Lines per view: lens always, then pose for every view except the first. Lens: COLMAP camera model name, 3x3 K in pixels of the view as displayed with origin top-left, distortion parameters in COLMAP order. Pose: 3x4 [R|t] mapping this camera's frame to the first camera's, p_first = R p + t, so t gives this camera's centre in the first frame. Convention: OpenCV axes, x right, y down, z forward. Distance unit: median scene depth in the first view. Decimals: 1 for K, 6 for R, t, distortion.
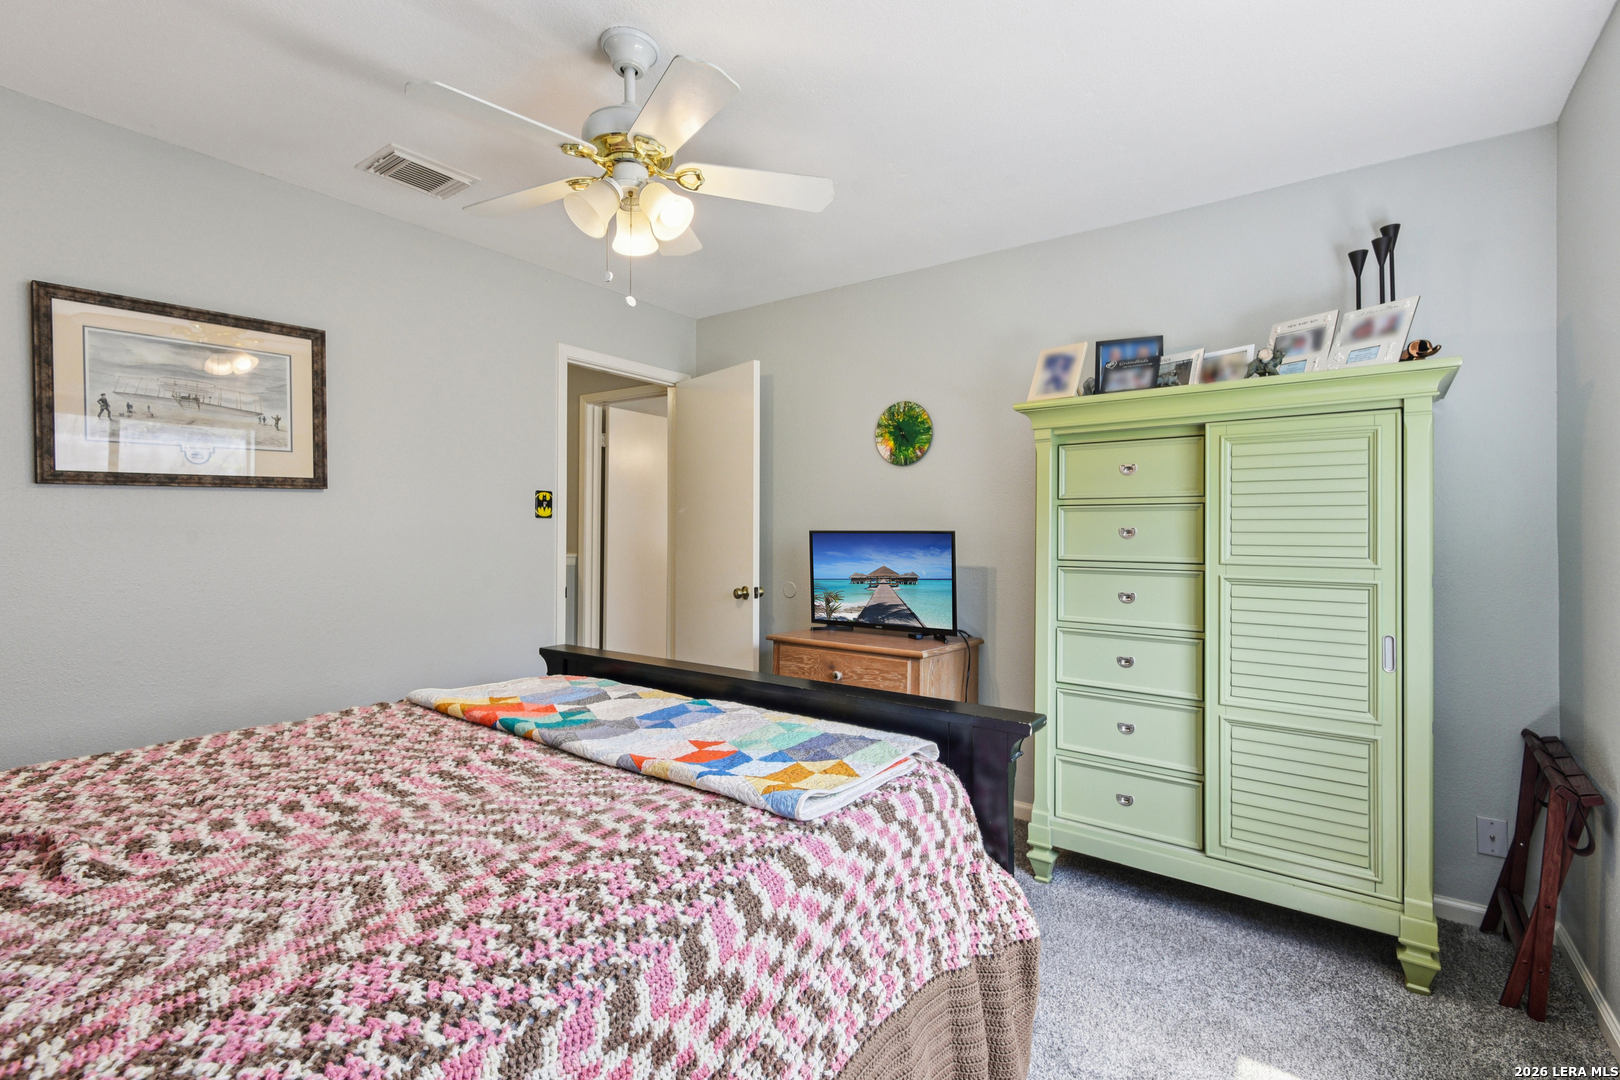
lens RADIAL K [[744.8, 0, 800.4], [0, 744.8, 527.0], [0, 0, 1]] dist [0.004334, -0.005546]
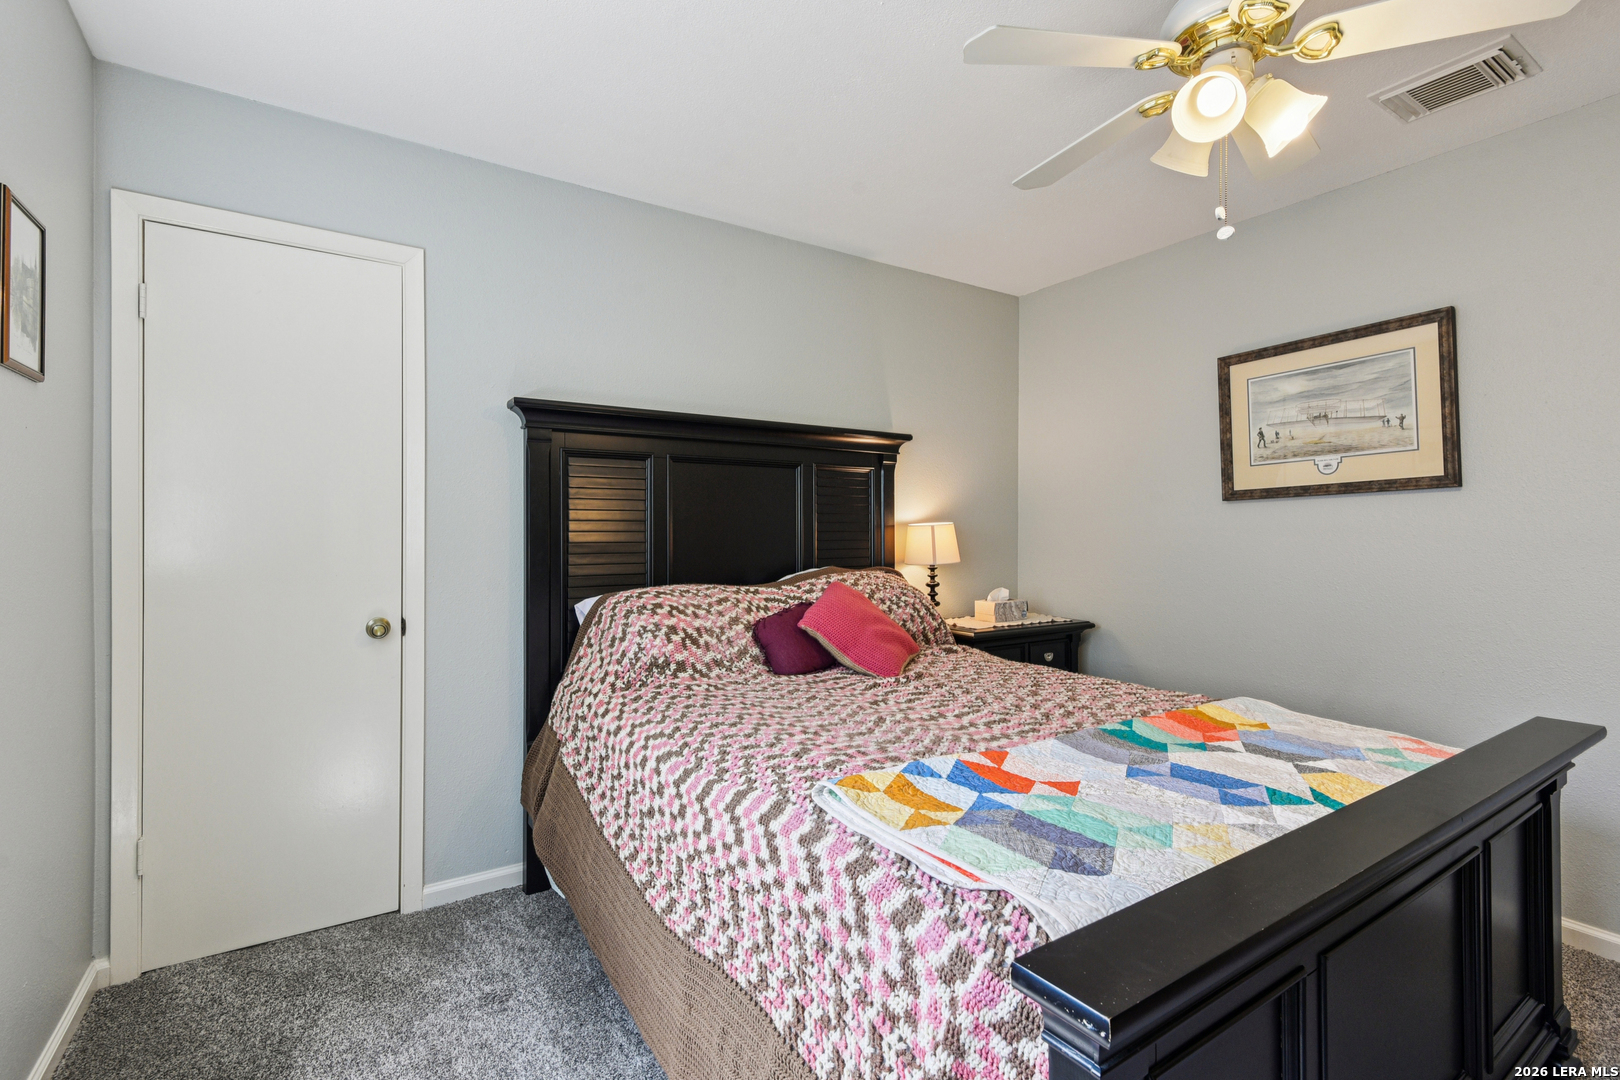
lens RADIAL K [[744.8, 0, 810.4], [0, 744.8, 539.5], [0, 0, 1]] dist [0.004334, -0.005546]
pose [[-0.352055, 0.005433, -0.935963, 0.499729], [0.004438, 0.999982, 0.004136, 0.004407], [0.935969, -0.002698, -0.352073, 0.673786]]
